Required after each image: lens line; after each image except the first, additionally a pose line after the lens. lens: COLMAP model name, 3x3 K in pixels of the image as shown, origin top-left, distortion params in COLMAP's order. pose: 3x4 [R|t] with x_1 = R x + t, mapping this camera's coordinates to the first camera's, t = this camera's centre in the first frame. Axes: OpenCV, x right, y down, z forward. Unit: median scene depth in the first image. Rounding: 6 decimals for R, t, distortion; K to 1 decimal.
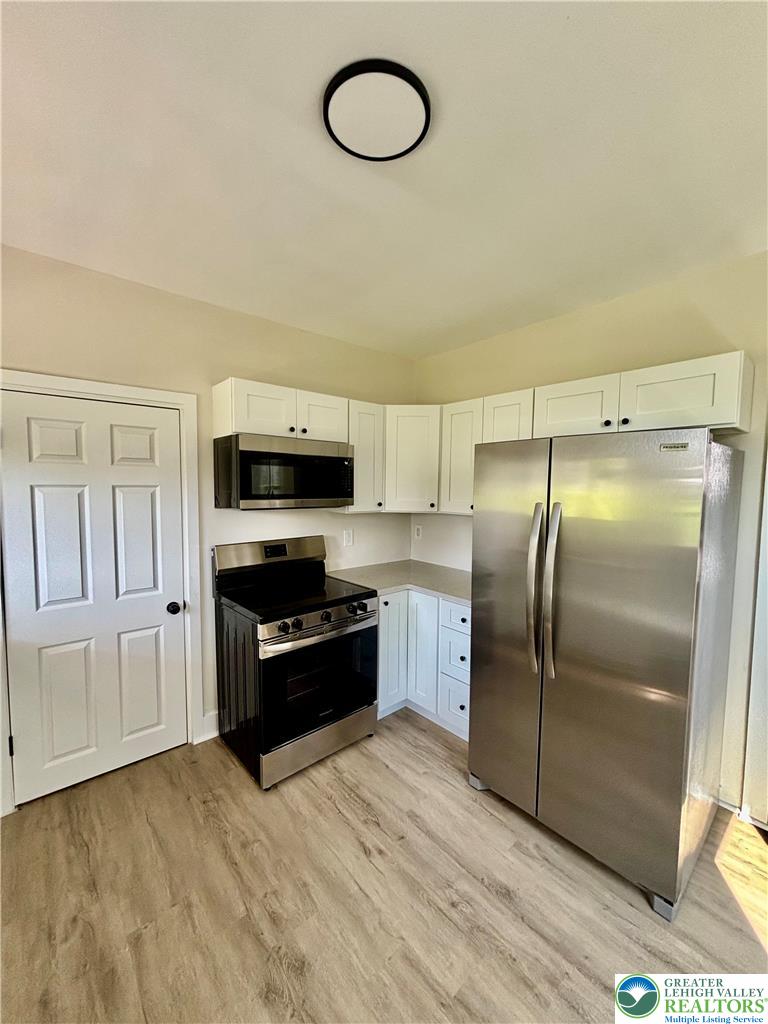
lens RADIAL K [[410.1, 0, 382.7], [0, 410.1, 514.7], [0, 0, 1]] dist [0.001198, -0.000369]
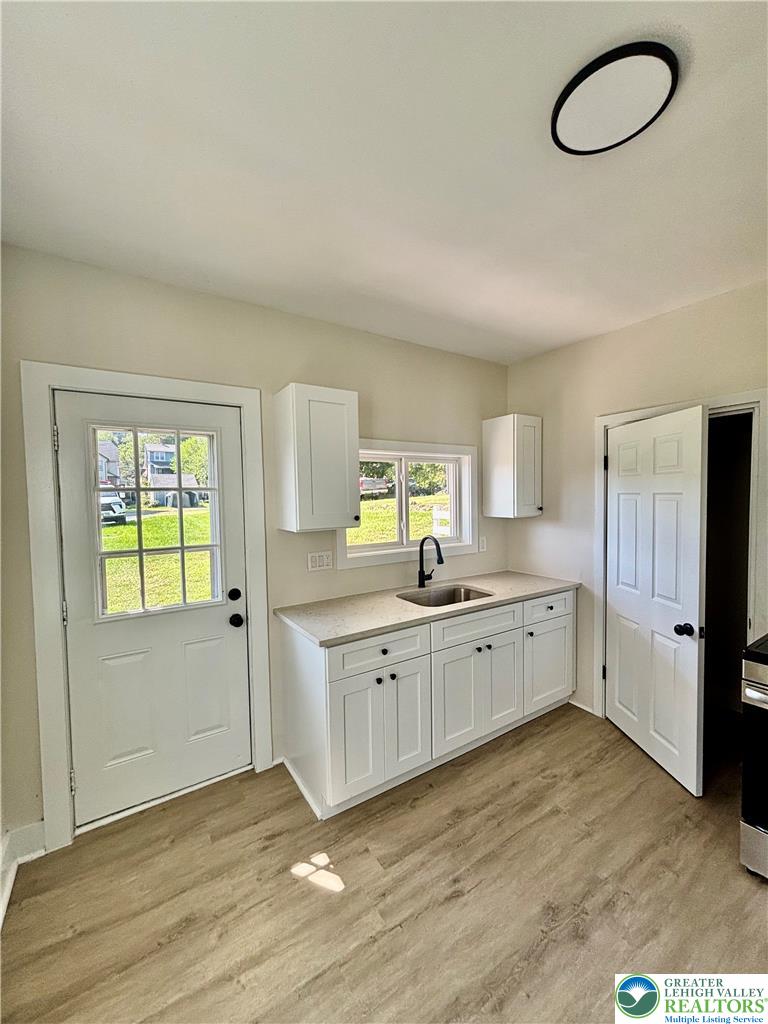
lens RADIAL K [[410.1, 0, 381.7], [0, 410.1, 512.8], [0, 0, 1]] dist [0.001198, -0.000369]
pose [[-0.143019, 0.037704, -0.989001, 0.803122], [-0.058920, 0.997177, 0.046537, -0.020620], [0.987965, 0.064927, -0.140394, 0.509273]]
